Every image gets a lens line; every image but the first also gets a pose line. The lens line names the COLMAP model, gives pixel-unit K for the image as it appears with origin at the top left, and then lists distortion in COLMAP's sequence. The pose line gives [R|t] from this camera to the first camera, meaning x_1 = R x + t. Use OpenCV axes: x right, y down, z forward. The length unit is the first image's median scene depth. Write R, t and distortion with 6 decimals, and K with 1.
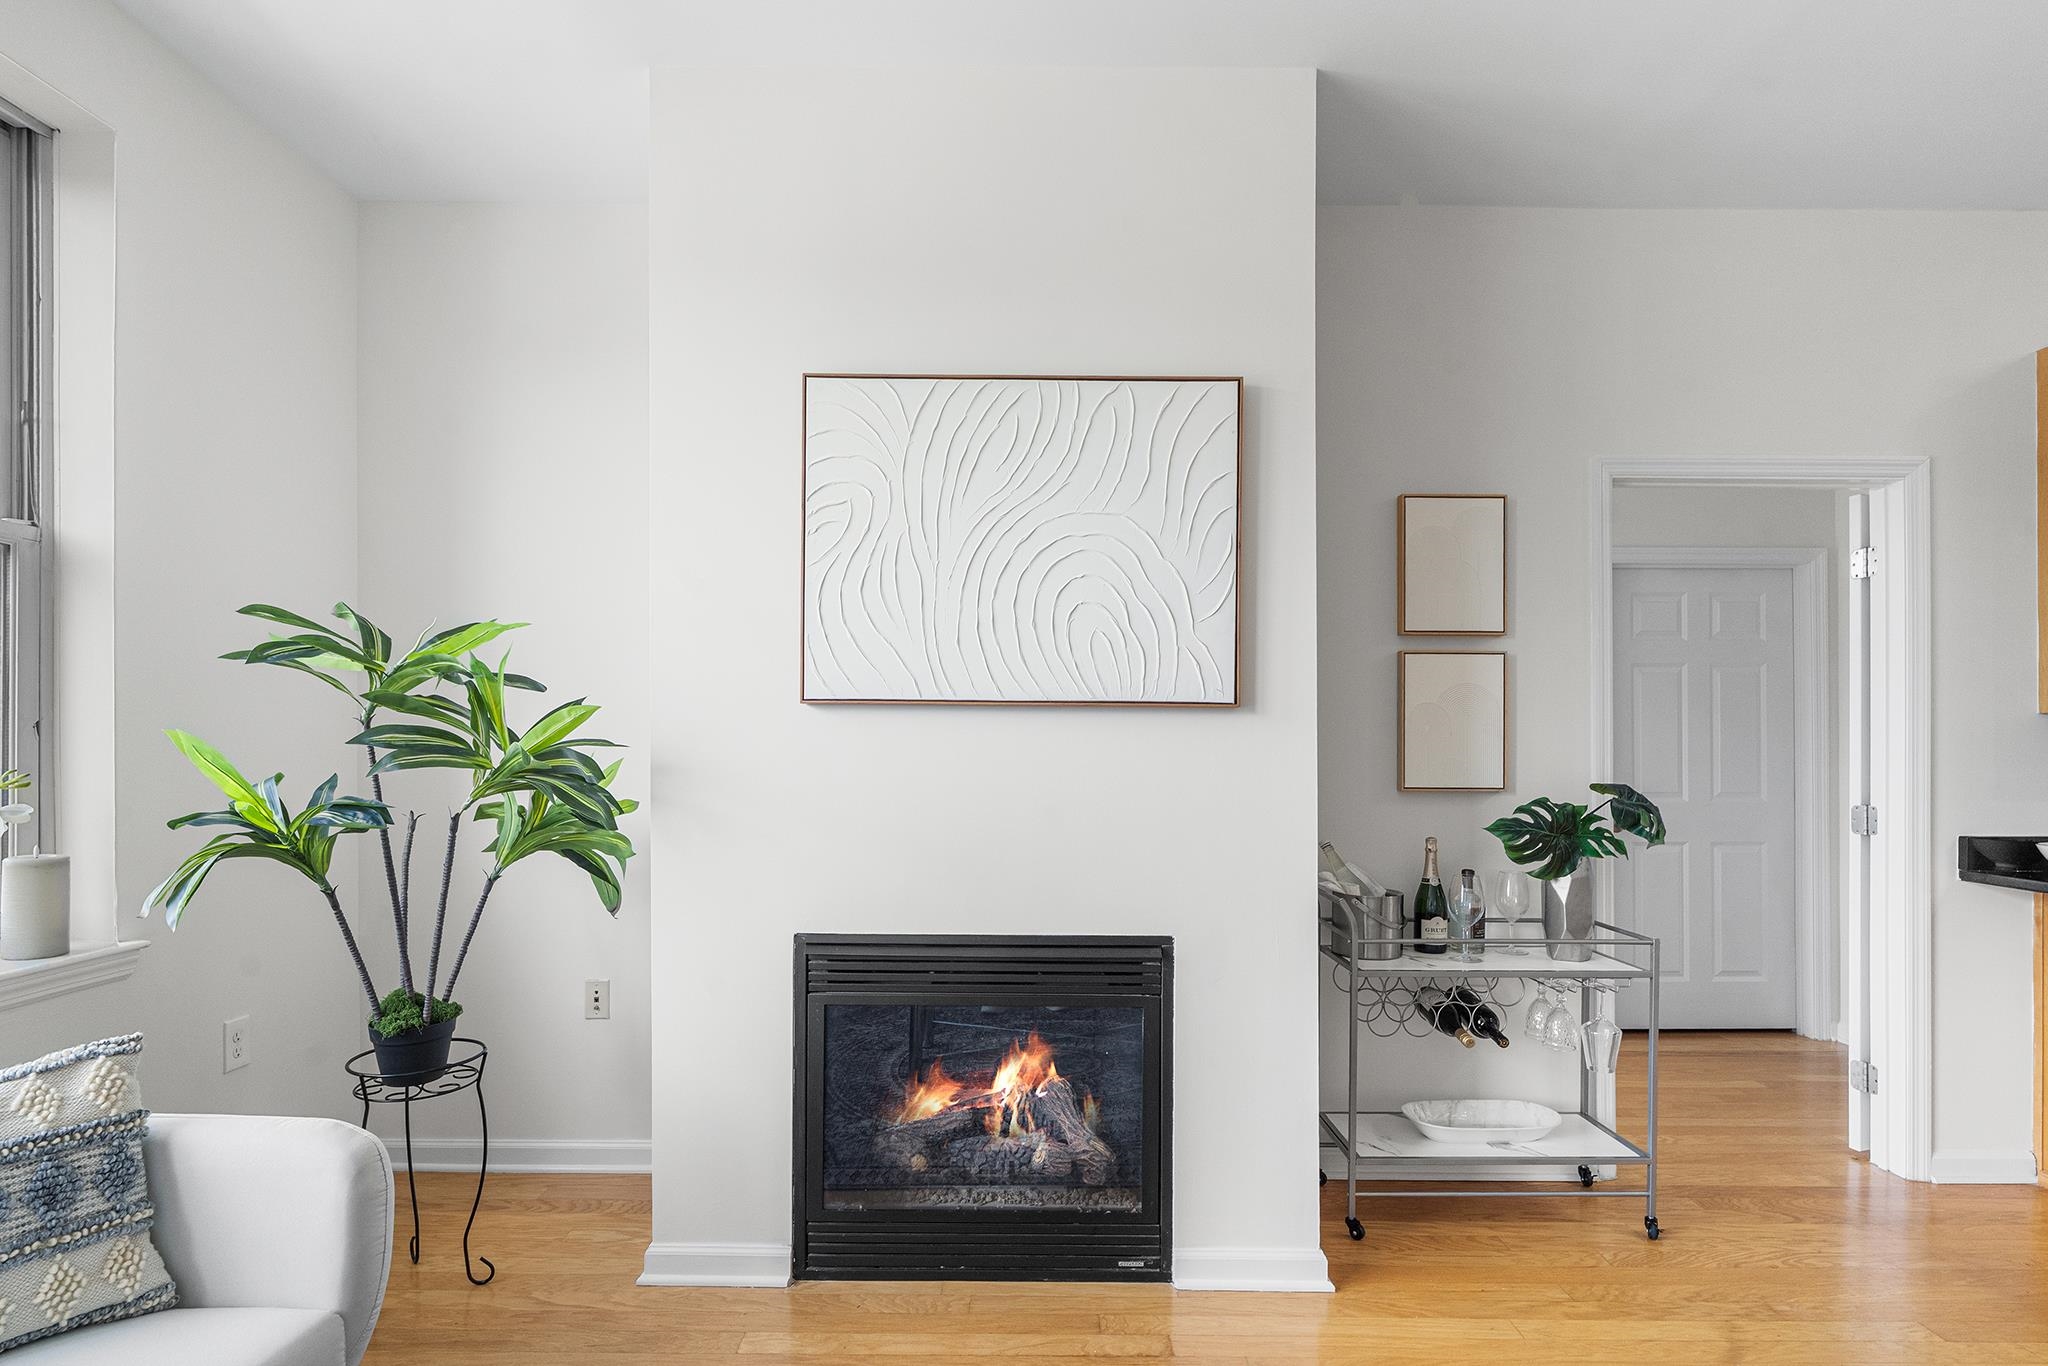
lens RADIAL K [[1042.7, 0, 1022.9], [0, 1042.7, 739.3], [0, 0, 1]] dist [0.001259, 0.000433]
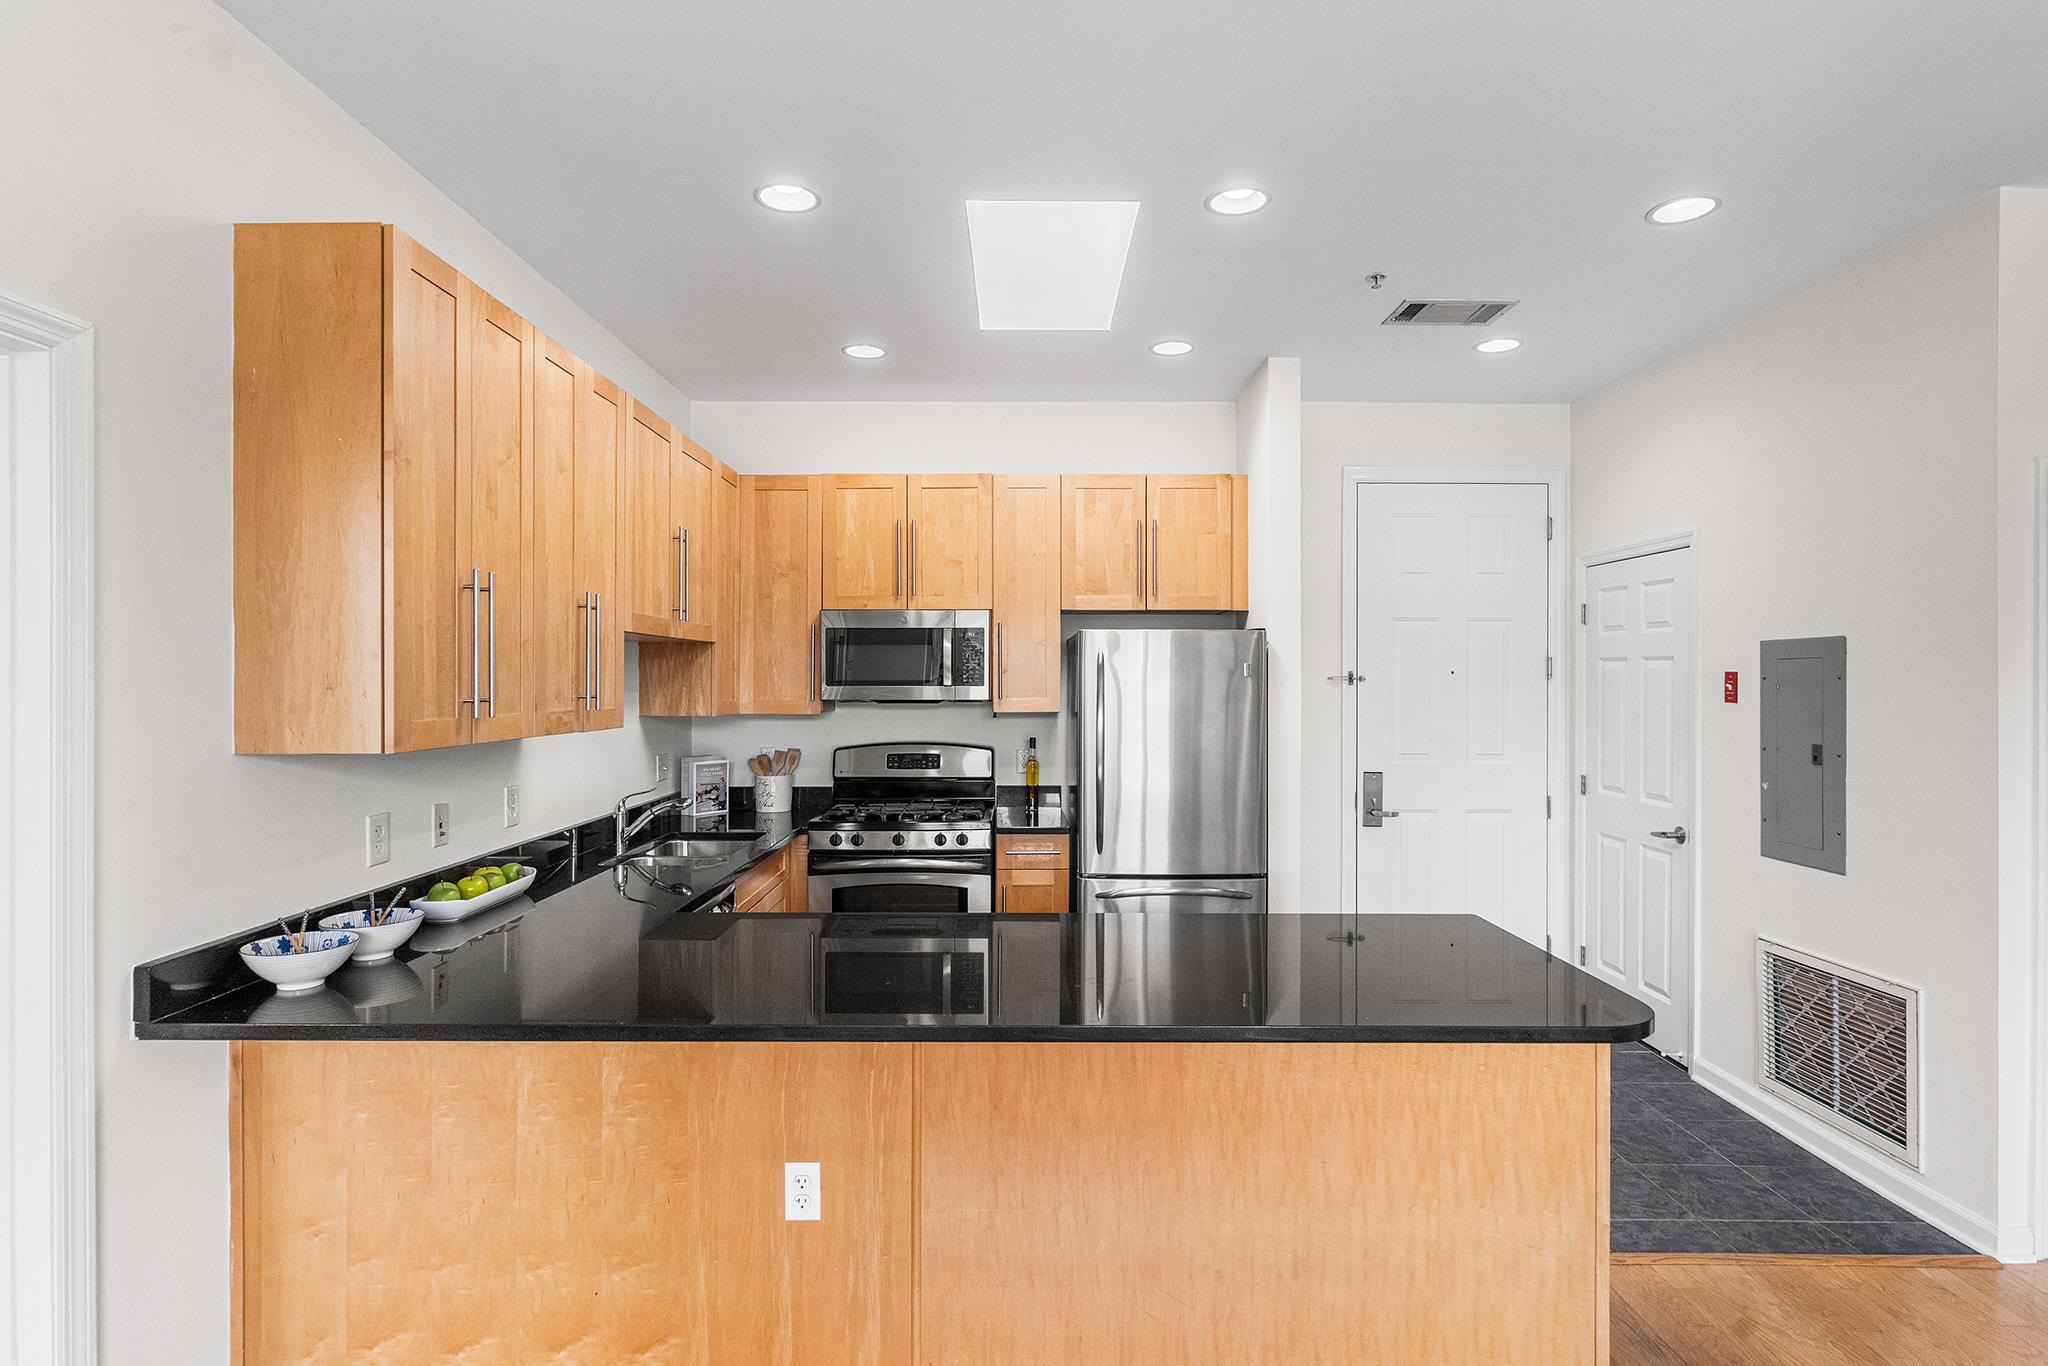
lens RADIAL K [[1046.6, 0, 1023.1], [0, 1046.6, 678.2], [0, 0, 1]] dist [-0.000319, -0.000125]
pose [[0.006609, -0.001908, 0.999976, 0.349658], [0.000030, 0.999998, 0.001908, -0.091288], [-0.999978, 0.000017, 0.006609, 0.573446]]
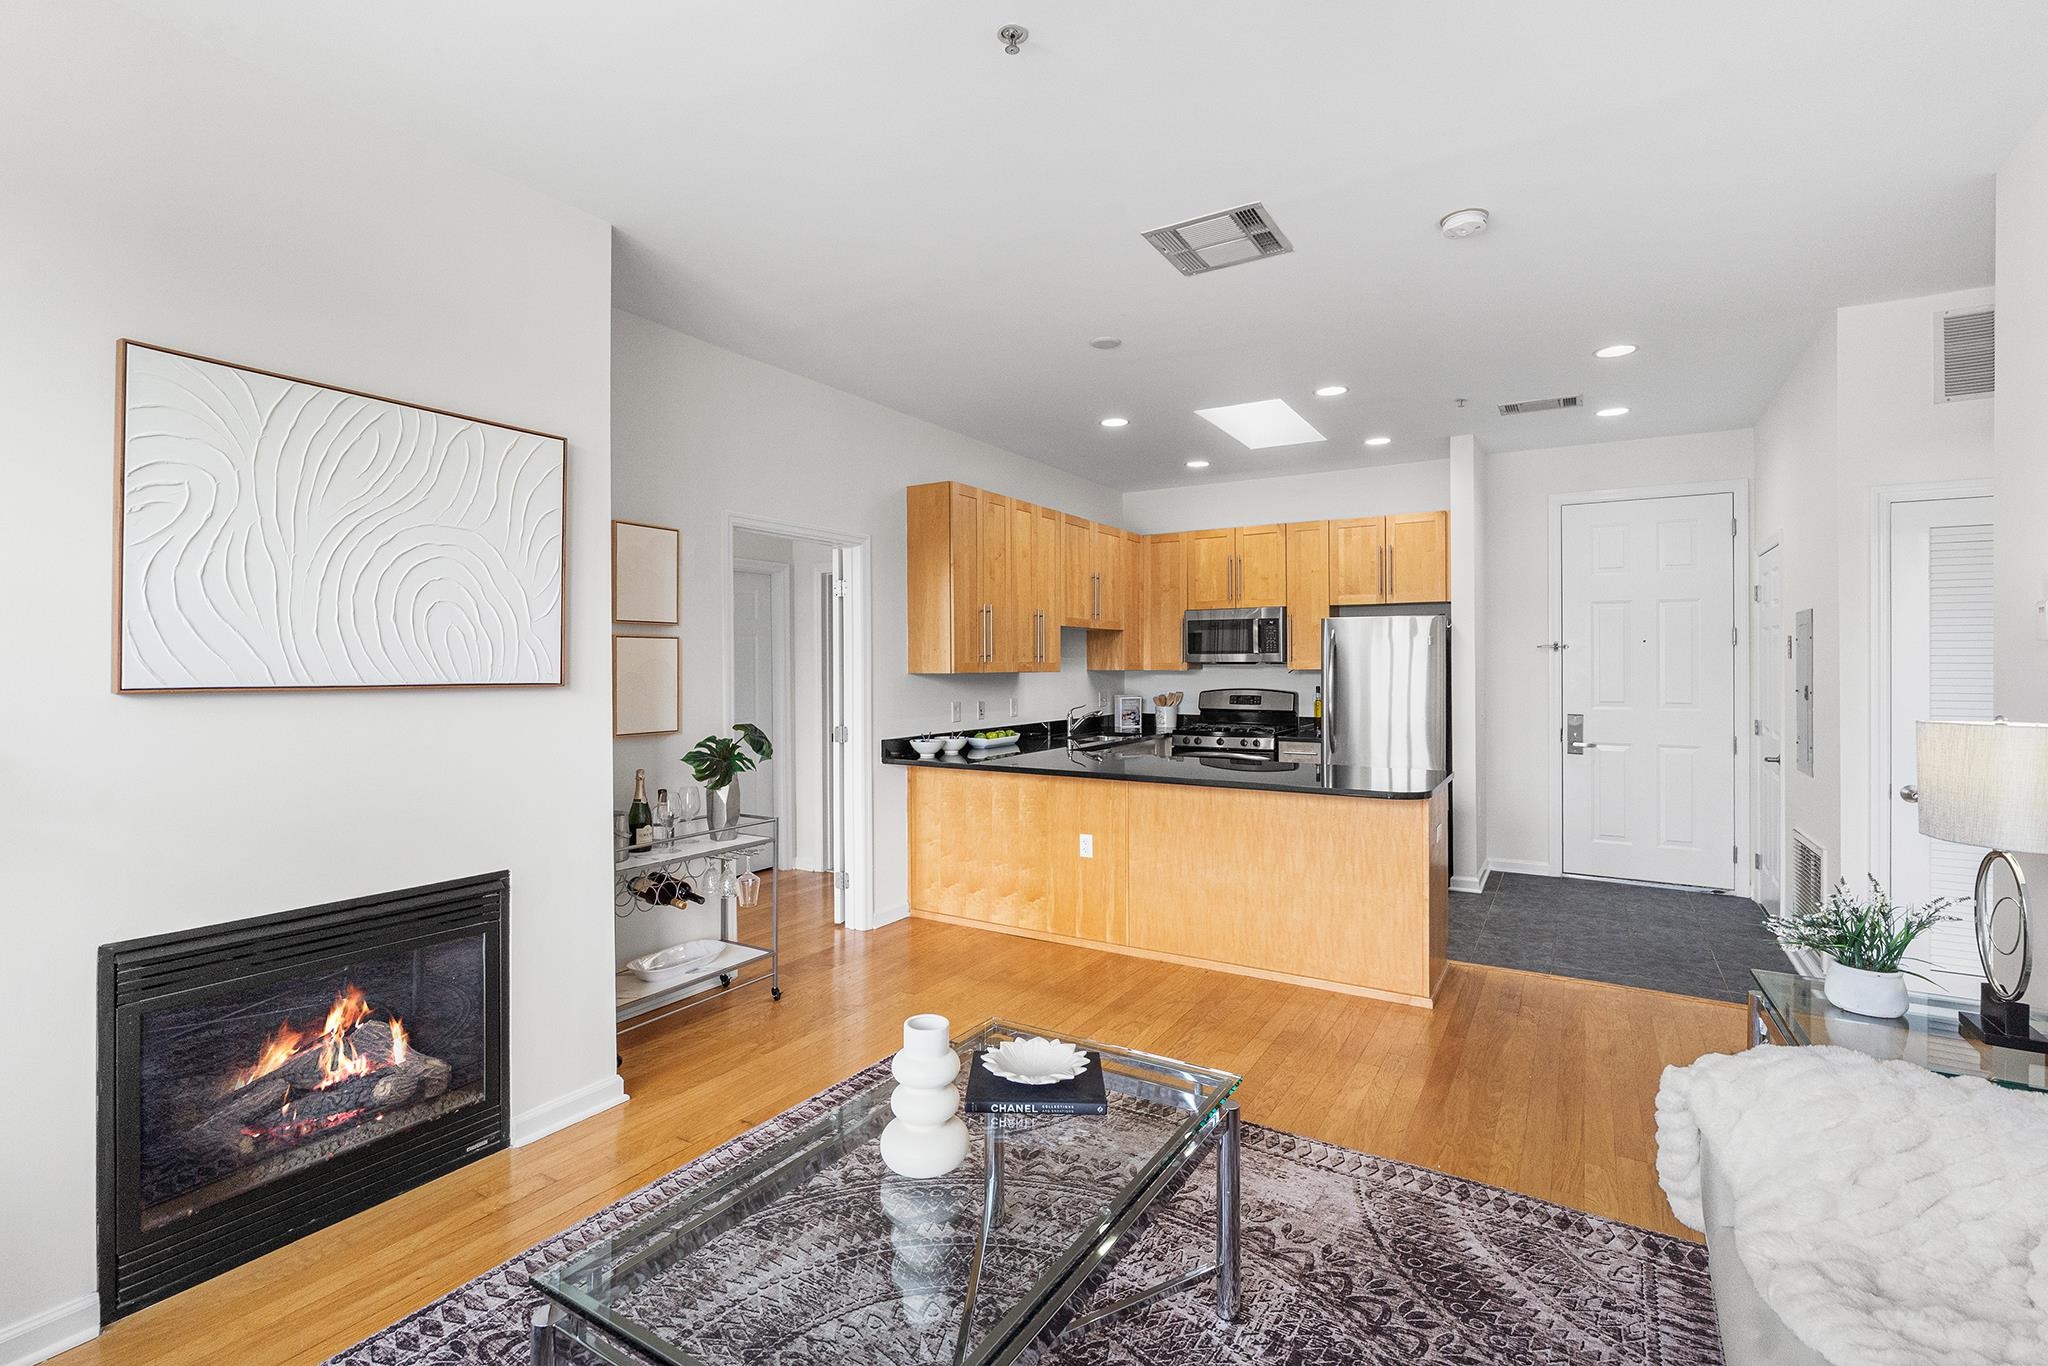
lens RADIAL K [[940.2, 0, 1022.7], [0, 940.2, 662.9], [0, 0, 1]] dist [-0.000560, 0.000497]
pose [[0.524178, -0.004384, 0.851597, -0.480449], [0.004753, 0.999986, 0.002222, -0.057200], [-0.851595, 0.002883, 0.524192, -0.114052]]
